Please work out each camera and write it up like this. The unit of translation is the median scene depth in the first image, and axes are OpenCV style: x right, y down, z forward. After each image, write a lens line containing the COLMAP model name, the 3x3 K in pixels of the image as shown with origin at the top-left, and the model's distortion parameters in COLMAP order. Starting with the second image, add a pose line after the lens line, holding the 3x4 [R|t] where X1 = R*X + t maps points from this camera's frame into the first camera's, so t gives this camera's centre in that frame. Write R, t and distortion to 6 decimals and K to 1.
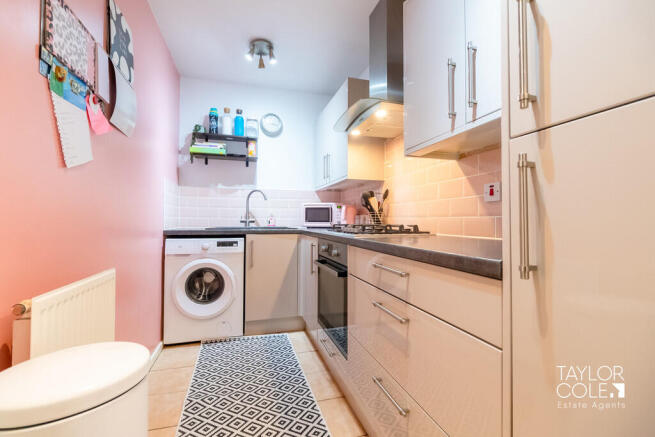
lens RADIAL K [[289.8, 0, 326.1], [0, 289.8, 216.9], [0, 0, 1]] dist [-0.000473, 0.002510]
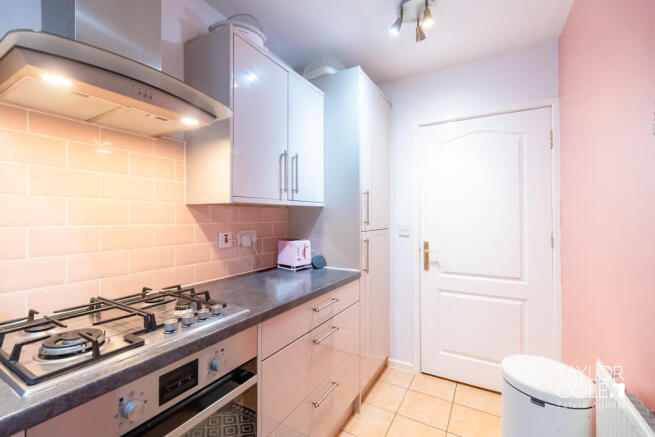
lens RADIAL K [[289.8, 0, 326.9], [0, 289.8, 217.6], [0, 0, 1]] dist [-0.000473, 0.002510]
pose [[-0.673418, 0.001349, 0.739260, -0.619576], [-0.005973, 0.999956, -0.007265, -0.170094], [-0.739238, -0.009308, -0.673380, 1.469254]]
